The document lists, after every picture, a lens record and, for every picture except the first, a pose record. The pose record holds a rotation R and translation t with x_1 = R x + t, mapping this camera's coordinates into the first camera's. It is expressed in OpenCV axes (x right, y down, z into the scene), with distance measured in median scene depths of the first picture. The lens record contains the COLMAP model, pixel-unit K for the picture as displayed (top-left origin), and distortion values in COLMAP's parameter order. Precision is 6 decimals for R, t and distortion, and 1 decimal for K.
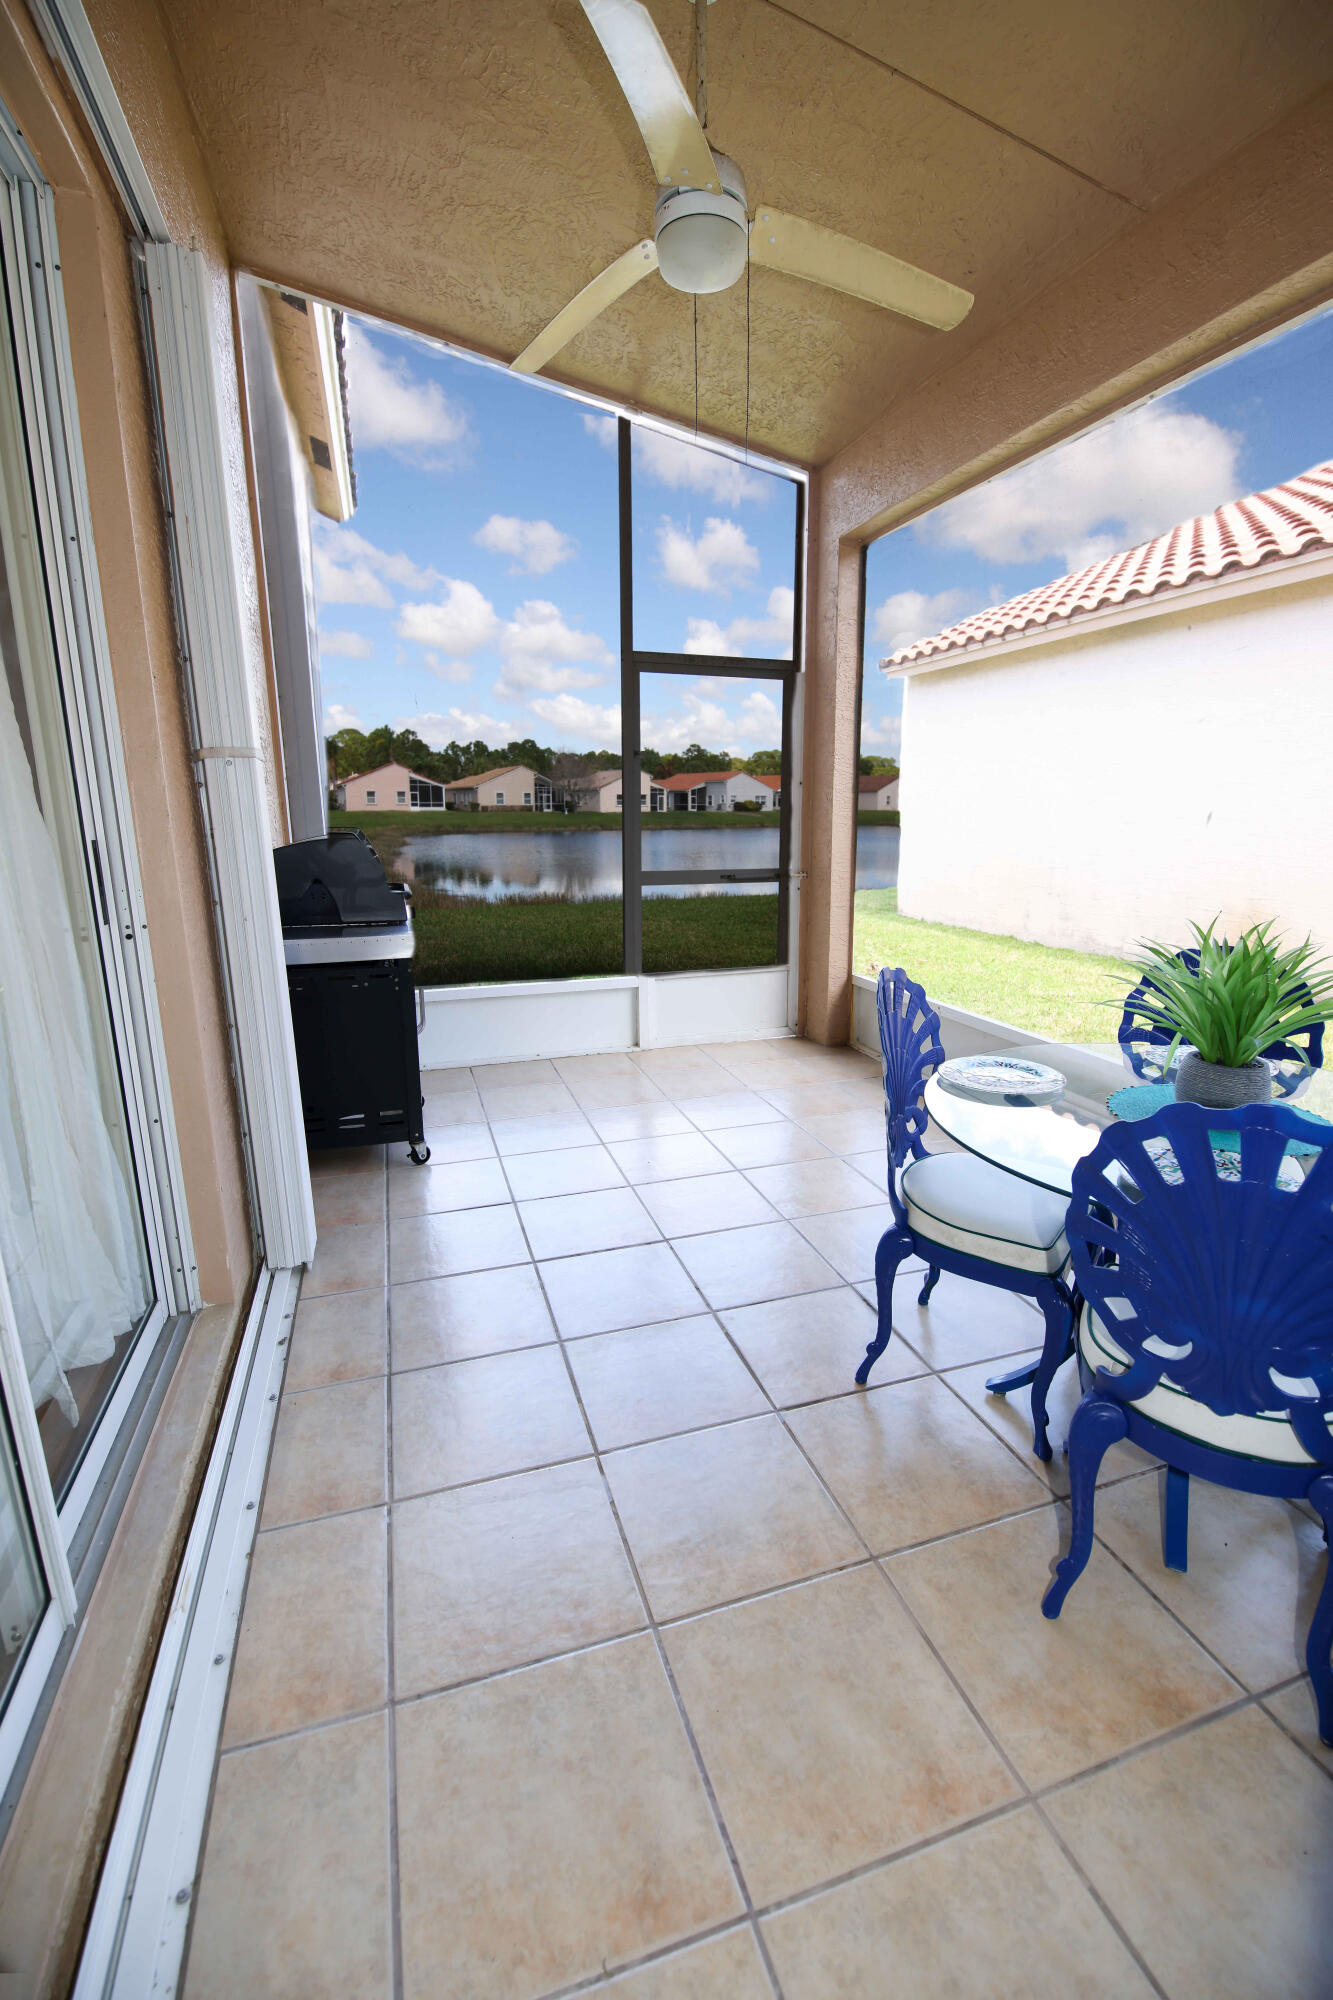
lens RADIAL K [[874.9, 0, 692.1], [0, 874.9, 1003.8], [0, 0, 1]] dist [0.000384, -0.006237]
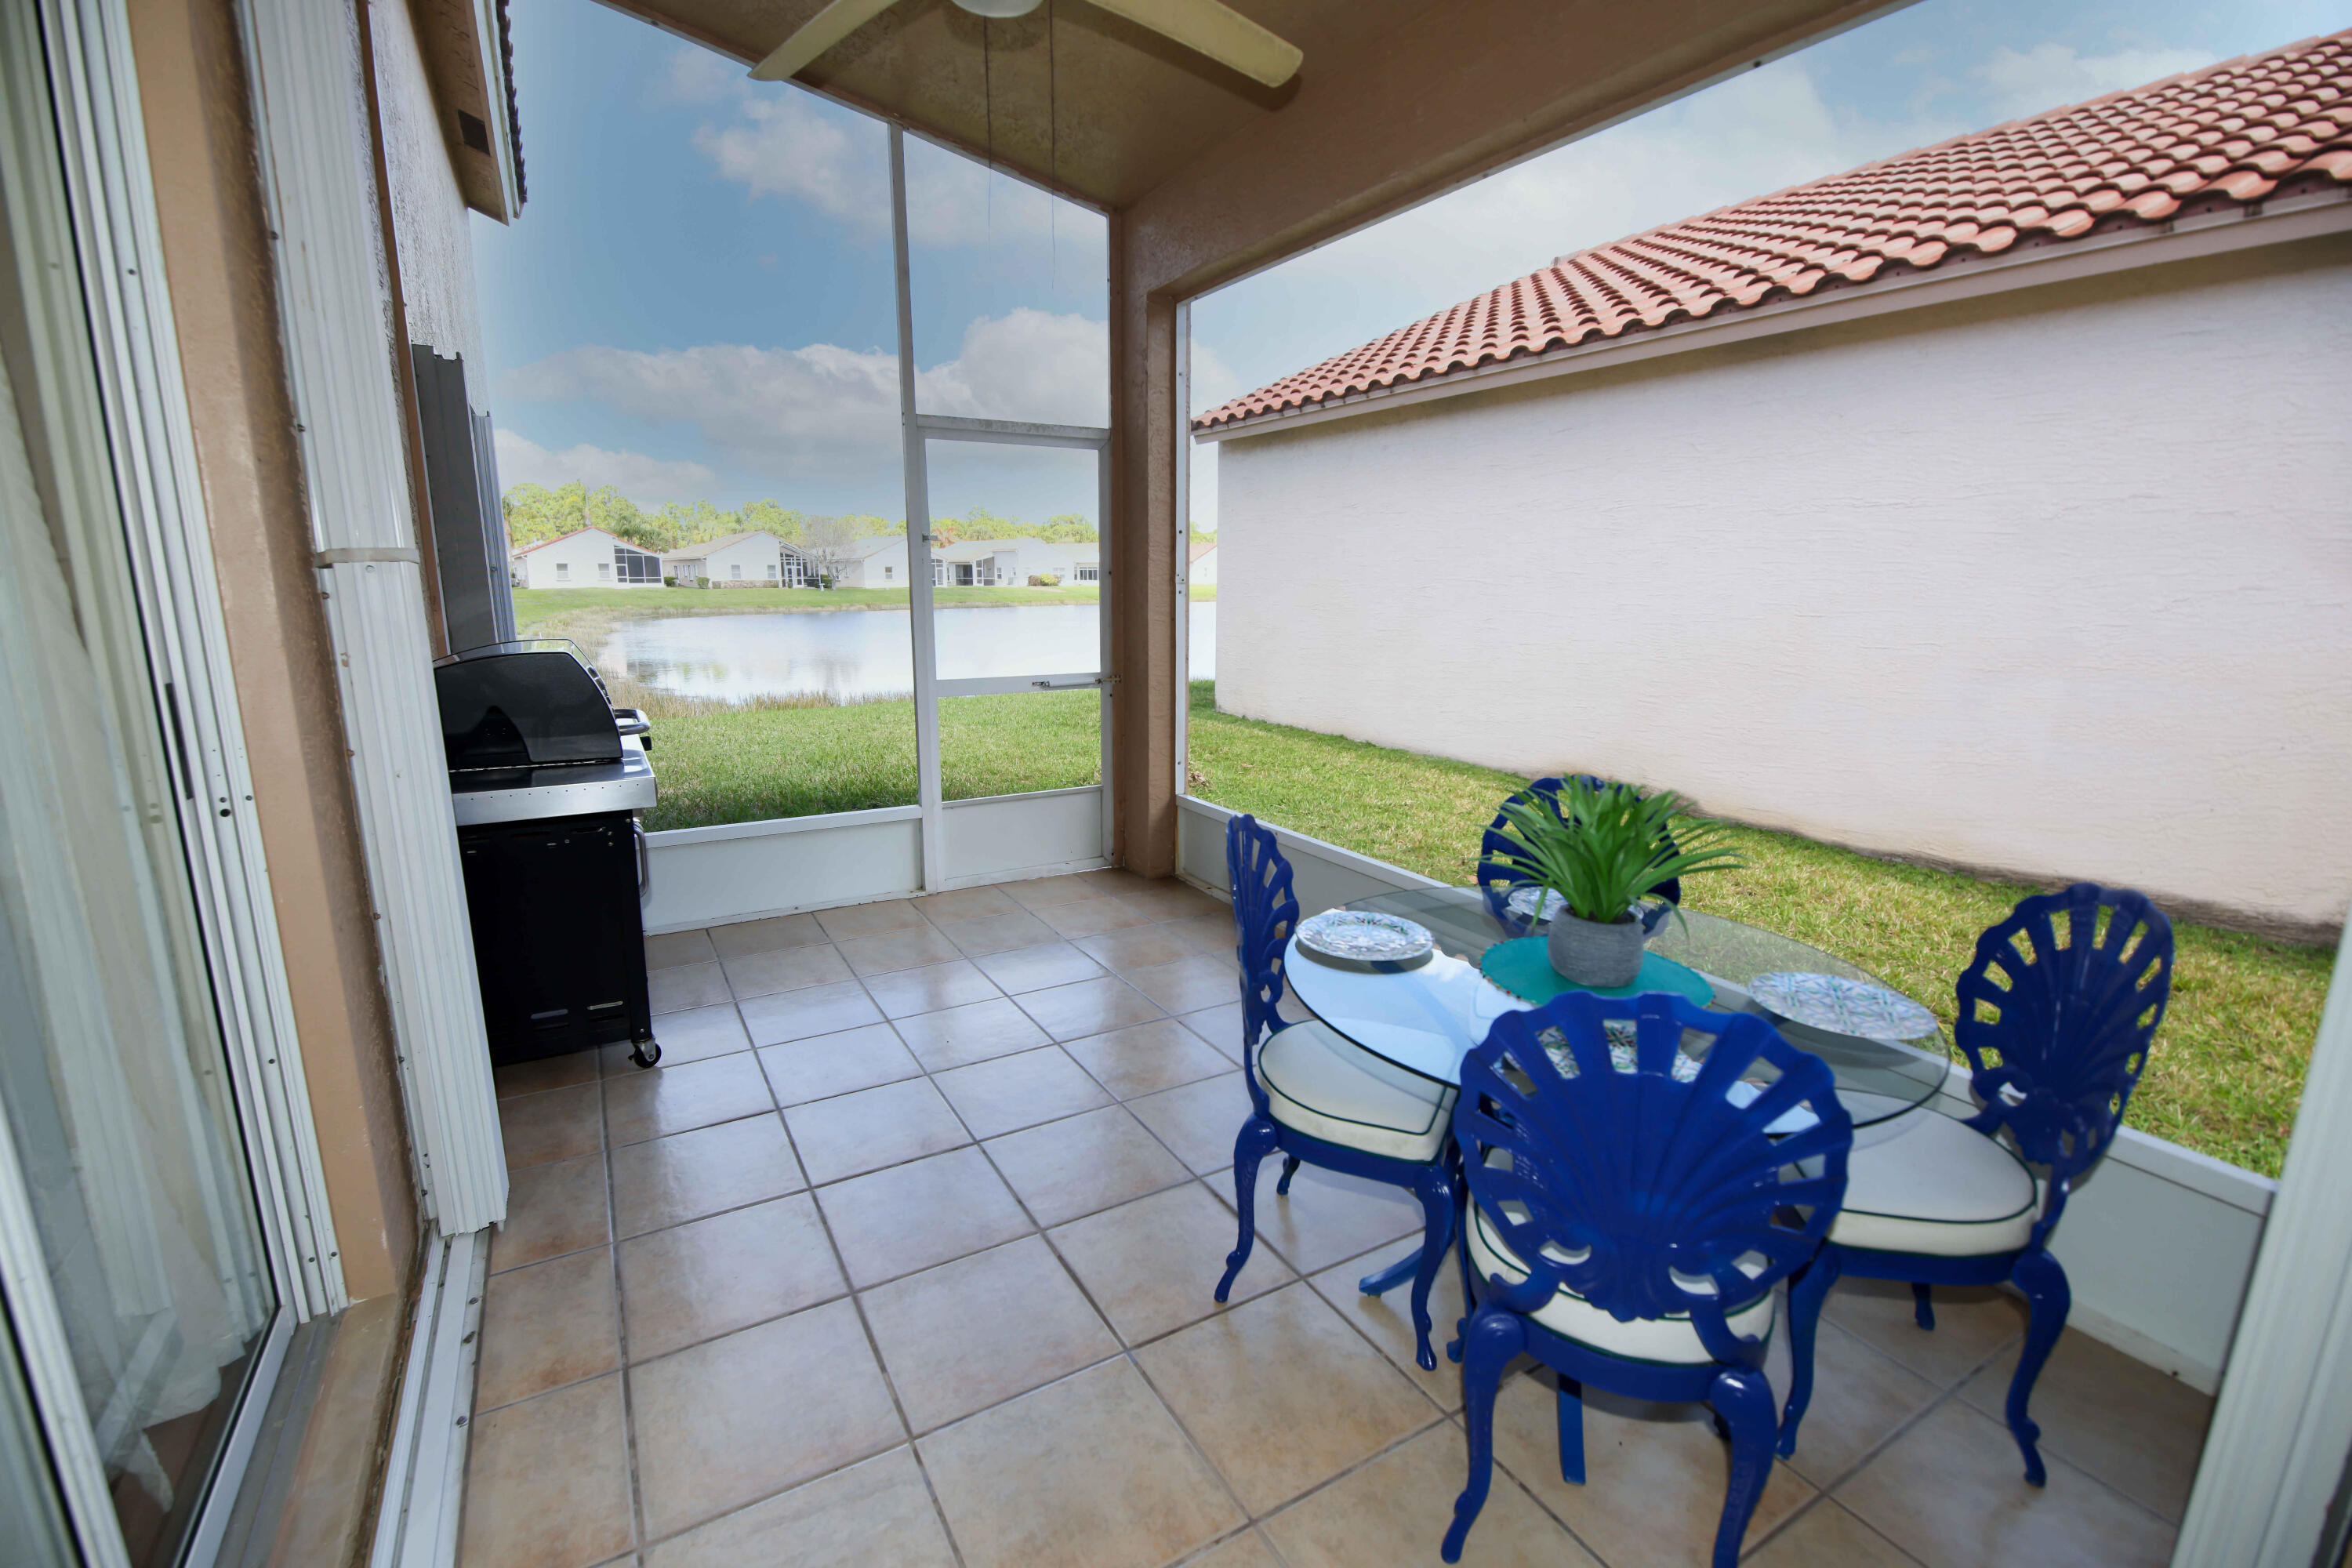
lens RADIAL K [[1028.9, 0, 1174.1], [0, 1028.9, 789.0], [0, 0, 1]] dist [0.000384, -0.006237]
pose [[0.980197, -0.028099, 0.196020, -0.033347], [0.030832, 0.999465, -0.010905, -0.055693], [-0.195609, 0.016732, 0.980539, 0.009875]]
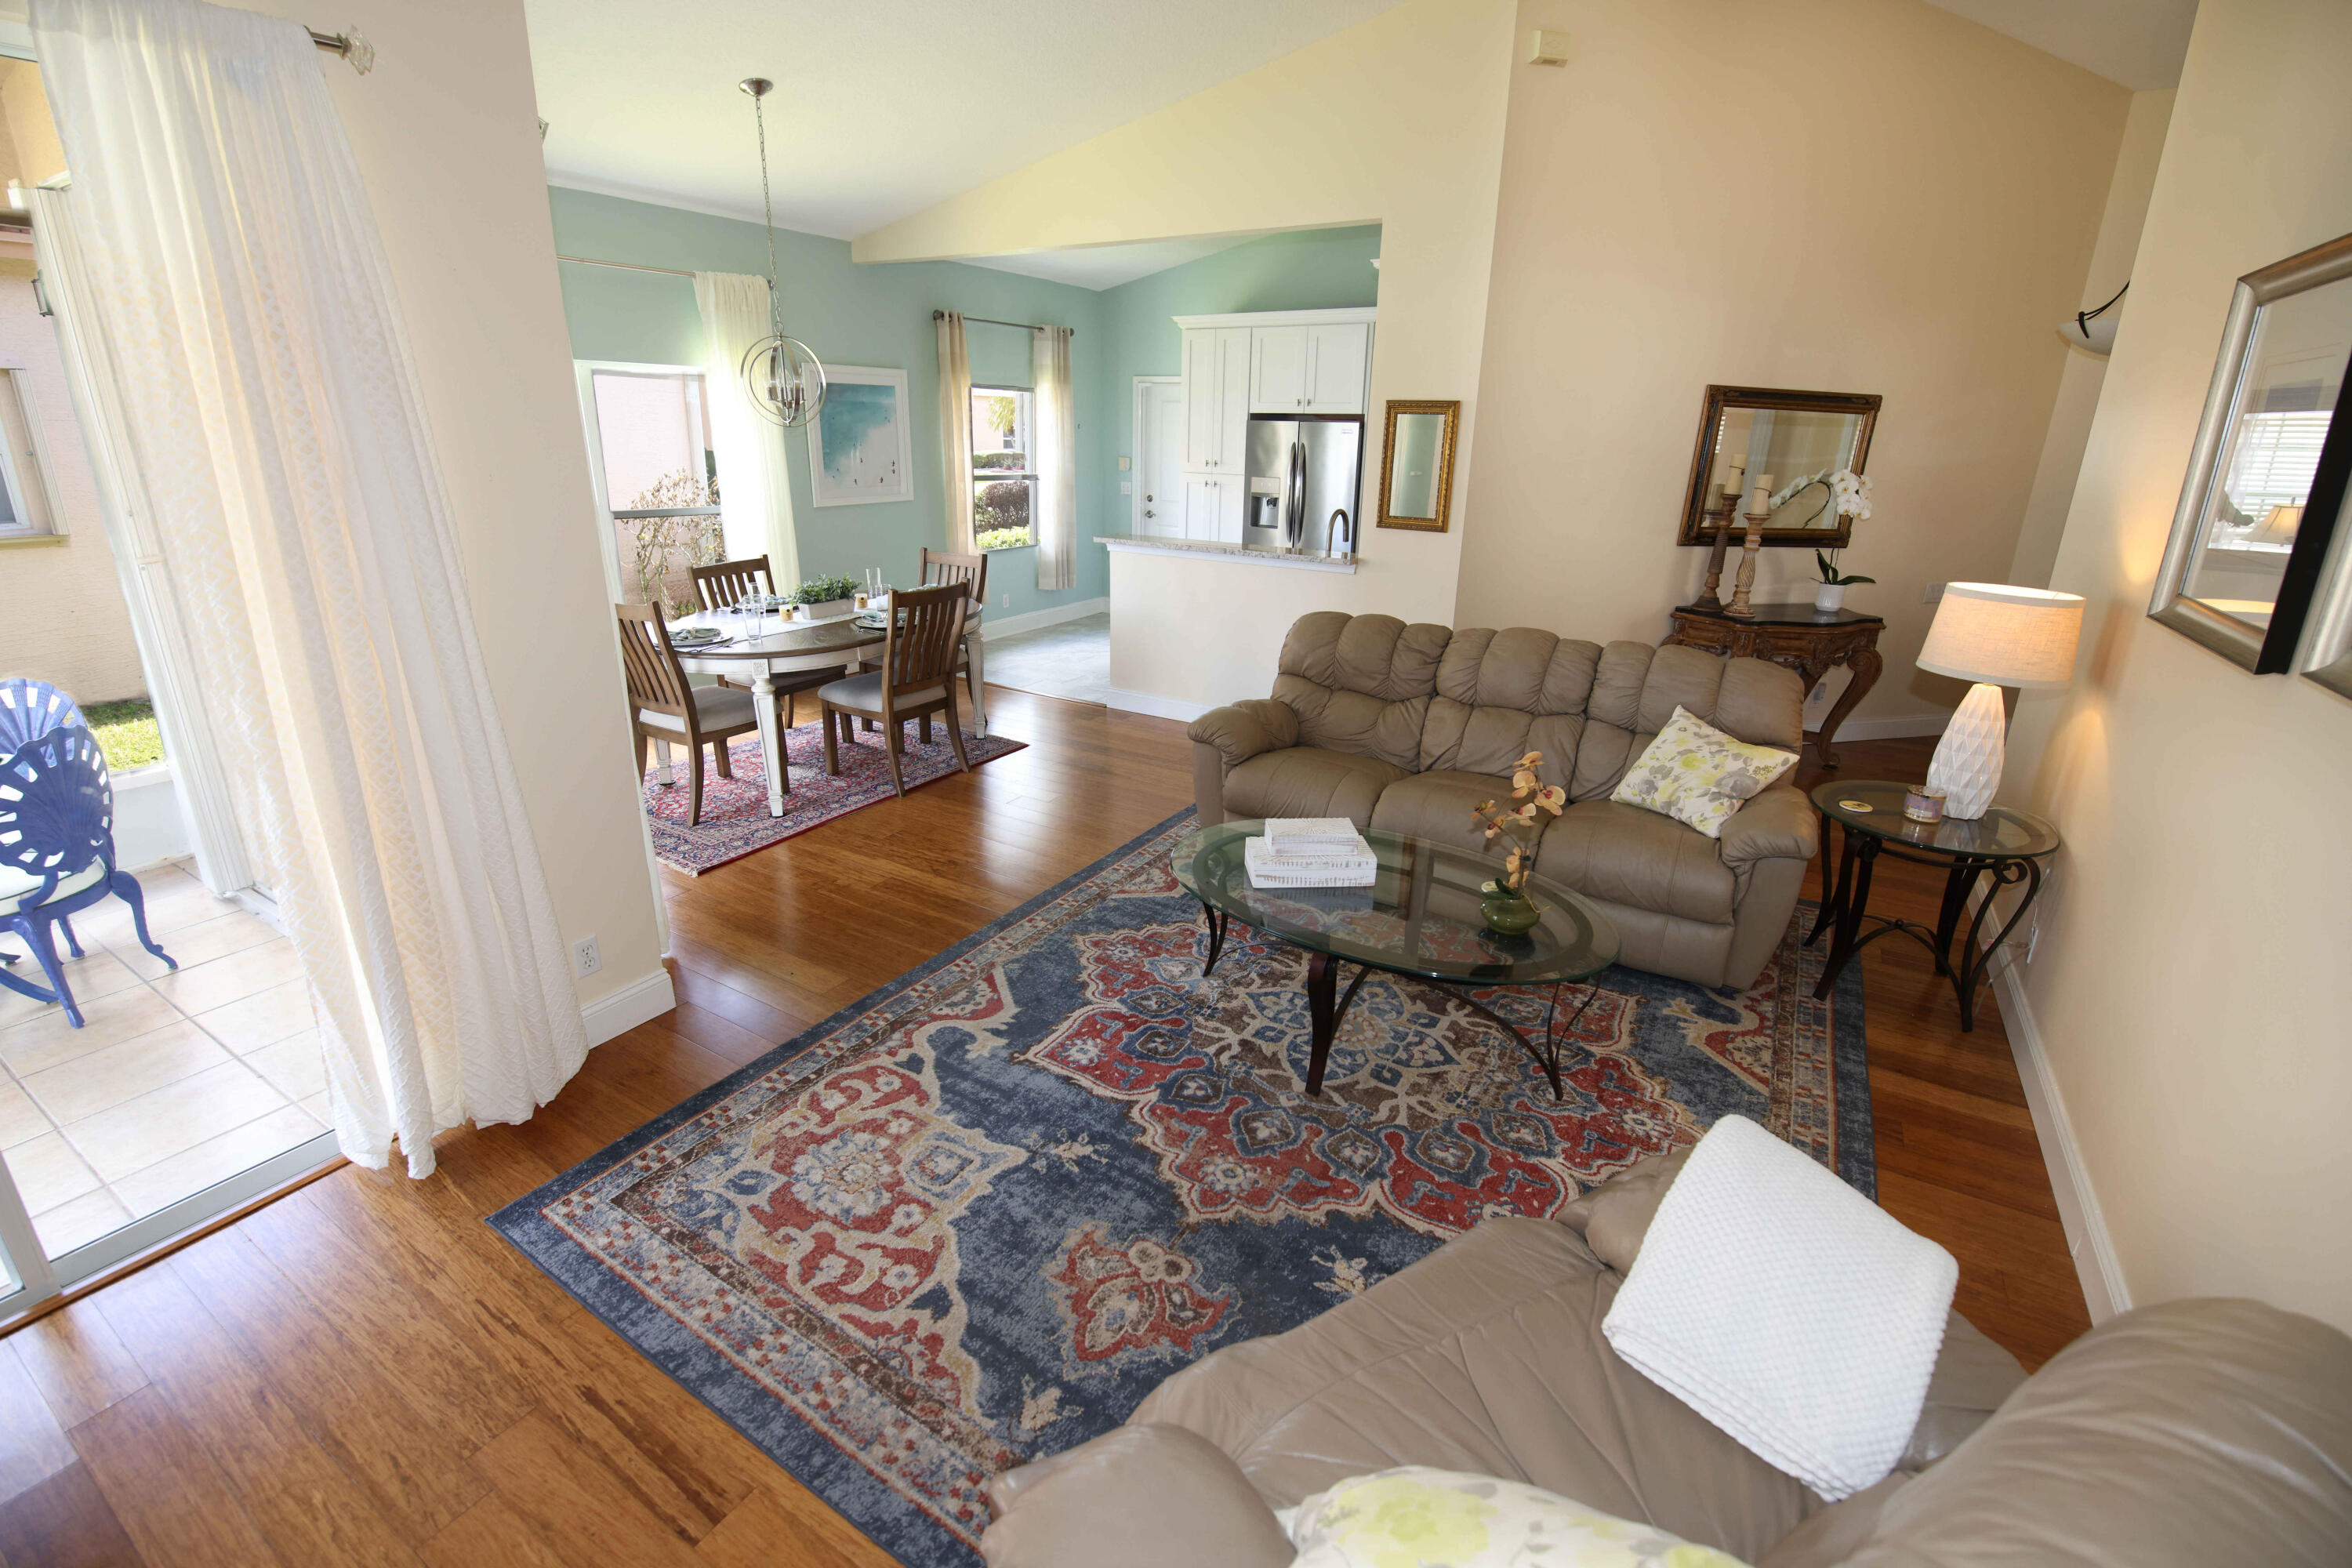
lens RADIAL K [[1028.9, 0, 1176.3], [0, 1028.9, 769.0], [0, 0, 1]] dist [0.000384, -0.006237]
pose [[-0.641416, -0.248734, 0.725753, -1.790228], [0.151653, 0.886211, 0.437758, -0.288498], [-0.752055, 0.390847, -0.530708, 0.101335]]
